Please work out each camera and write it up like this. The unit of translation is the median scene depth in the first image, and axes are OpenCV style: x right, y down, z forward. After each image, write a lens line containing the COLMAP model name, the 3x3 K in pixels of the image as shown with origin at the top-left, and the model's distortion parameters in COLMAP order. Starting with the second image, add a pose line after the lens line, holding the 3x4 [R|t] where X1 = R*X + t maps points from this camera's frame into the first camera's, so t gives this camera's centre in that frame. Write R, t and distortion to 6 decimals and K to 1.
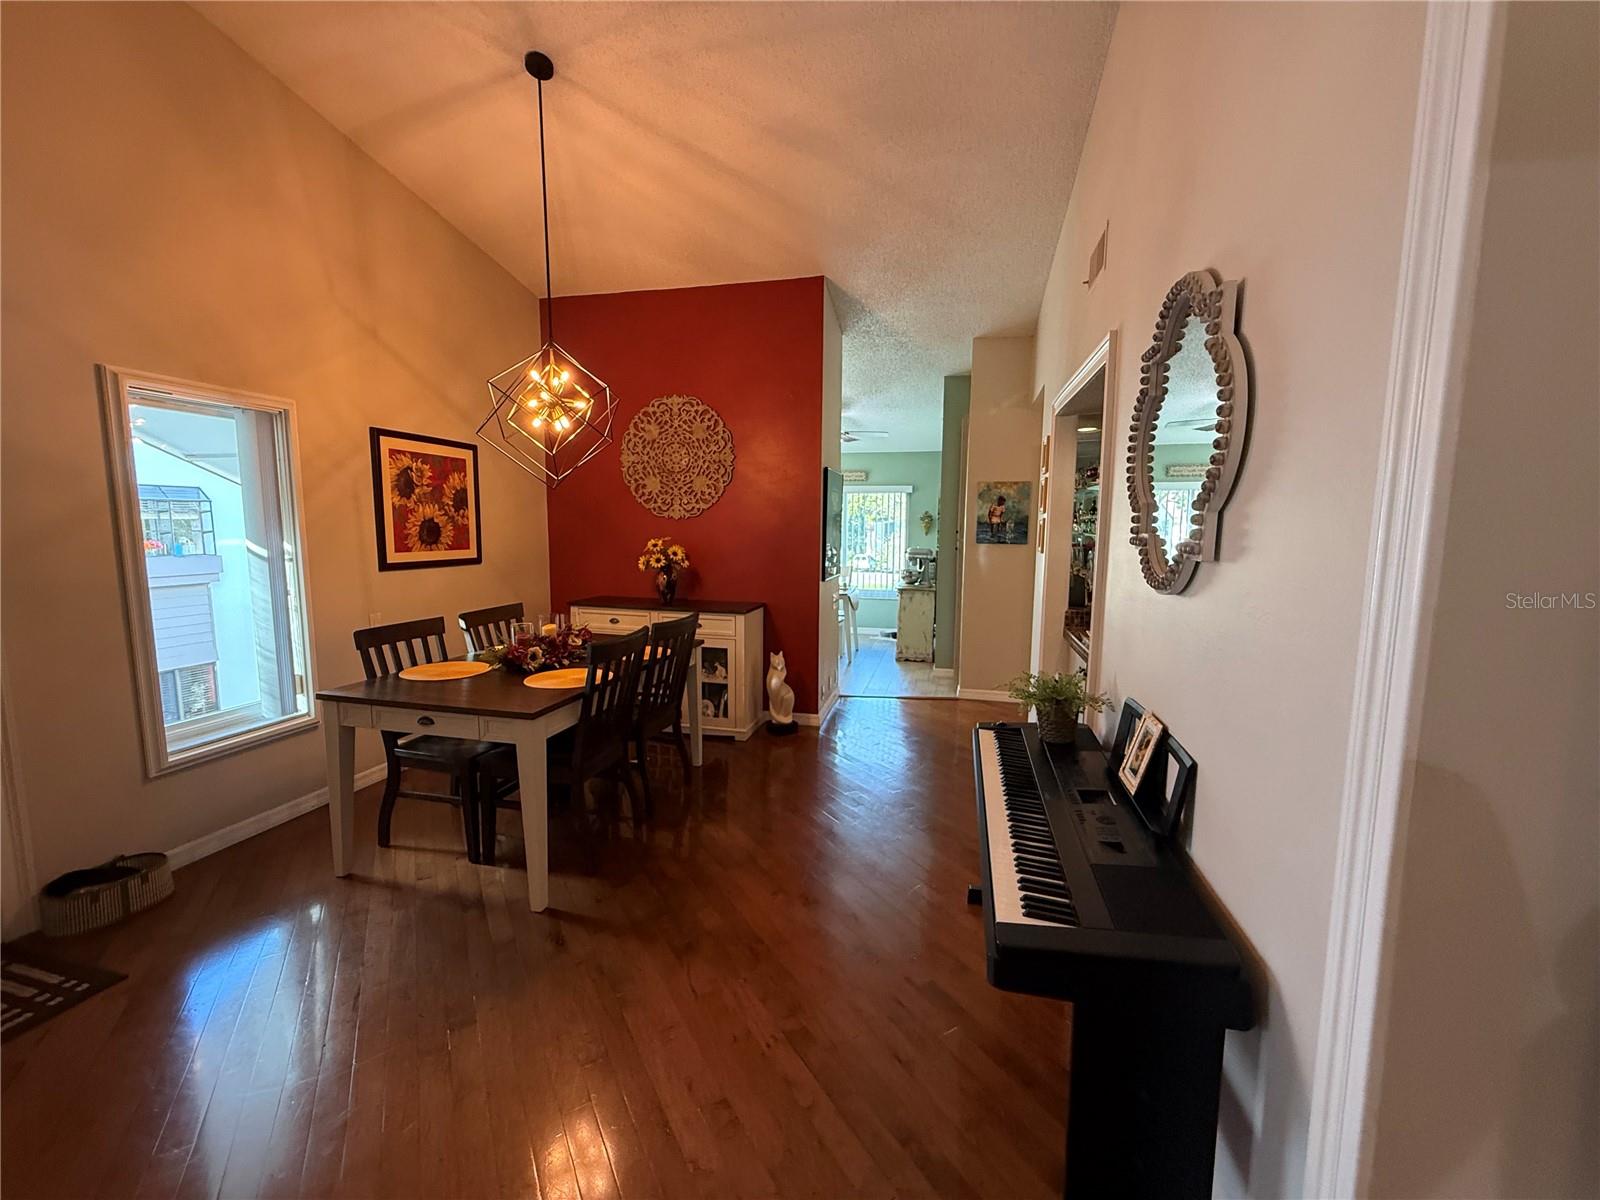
lens RADIAL K [[637.2, 0, 801.1], [0, 637.2, 598.2], [0, 0, 1]] dist [-0.000446, 0.000020]
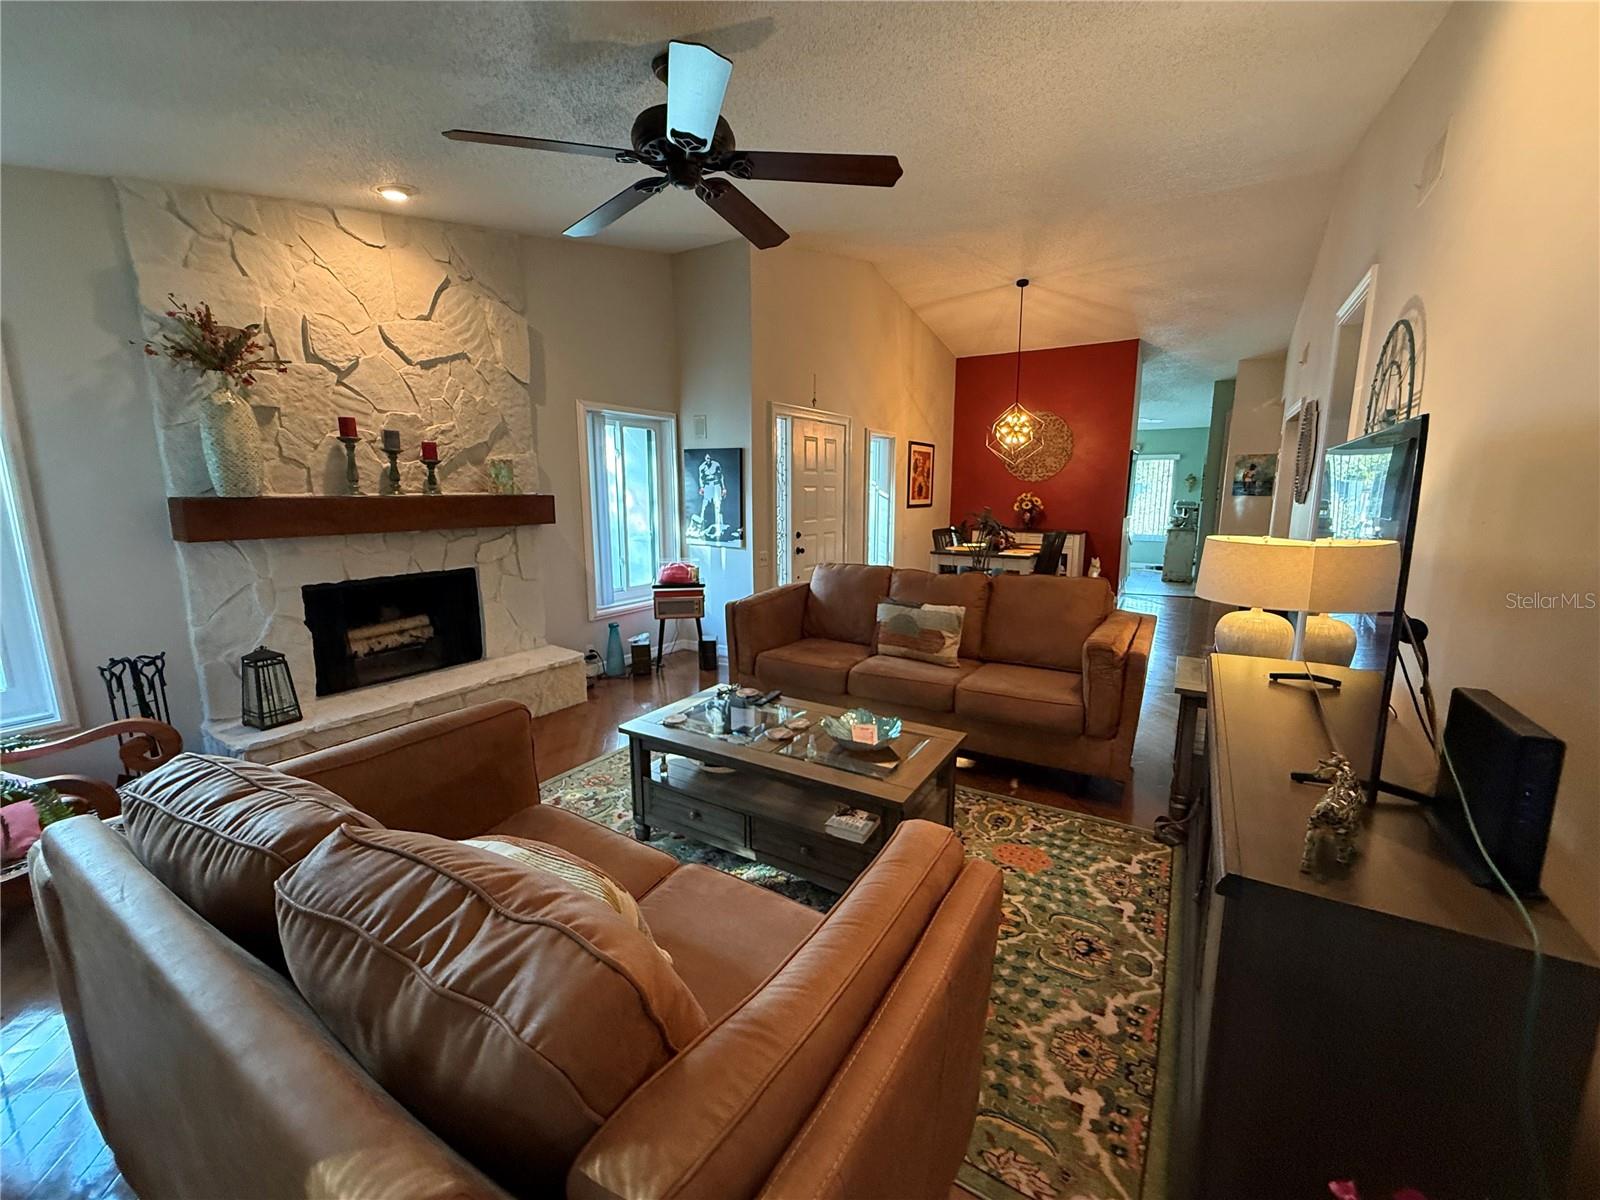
lens RADIAL K [[637.2, 0, 801.1], [0, 637.2, 598.2], [0, 0, 1]] dist [-0.000446, 0.000020]
pose [[0.946325, 0.044163, -0.320184, -0.222488], [-0.026224, 0.997846, 0.060128, 0.104082], [0.322150, -0.048504, 0.945445, -0.862566]]
